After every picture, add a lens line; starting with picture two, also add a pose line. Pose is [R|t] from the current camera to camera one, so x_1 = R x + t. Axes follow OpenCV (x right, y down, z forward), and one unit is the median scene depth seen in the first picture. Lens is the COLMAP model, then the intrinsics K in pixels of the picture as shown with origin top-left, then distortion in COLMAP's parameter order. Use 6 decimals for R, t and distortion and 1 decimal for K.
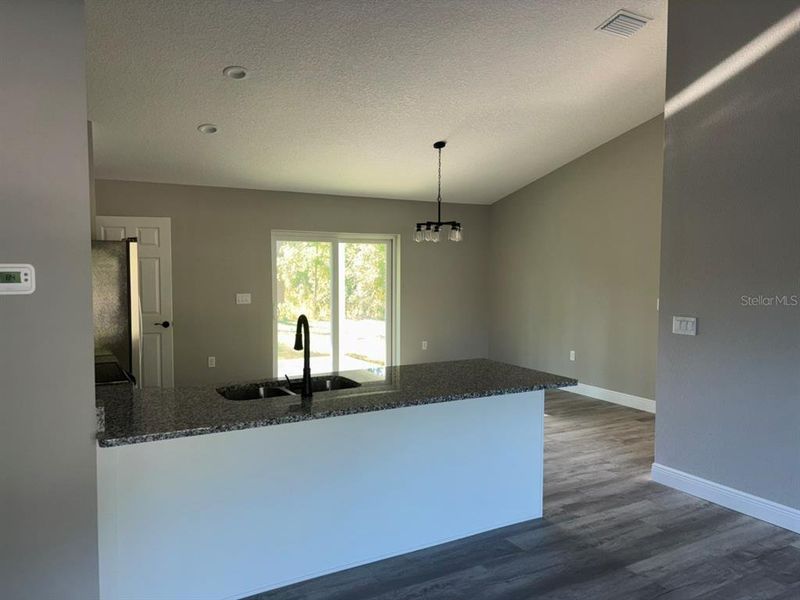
lens RADIAL K [[605.9, 0, 400.0], [0, 605.9, 300.0], [0, 0, 1]] dist [0.004822, -0.005668]
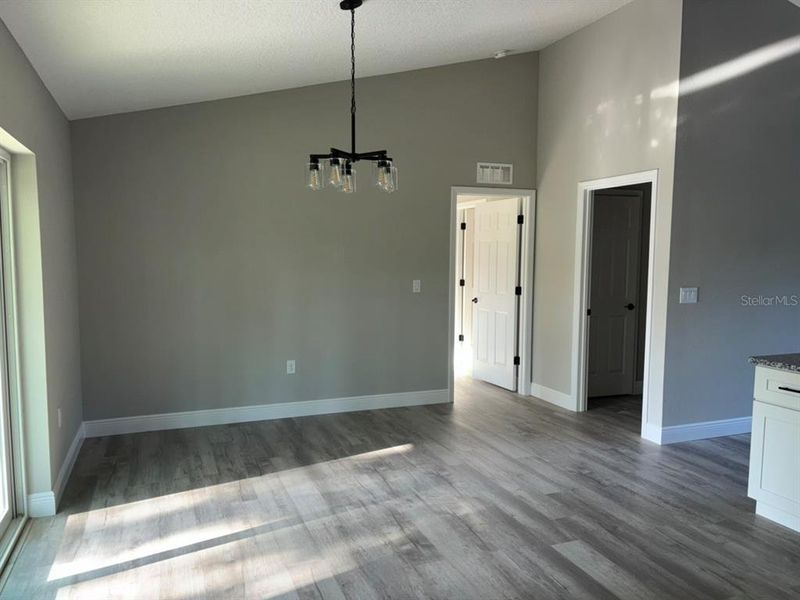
lens RADIAL K [[605.9, 0, 400.0], [0, 605.9, 300.0], [0, 0, 1]] dist [0.004822, -0.005668]
pose [[0.144288, -0.085756, 0.985813, -0.610013], [0.048987, 0.995635, 0.079441, -0.054609], [-0.988322, 0.036830, 0.147859, 1.169713]]
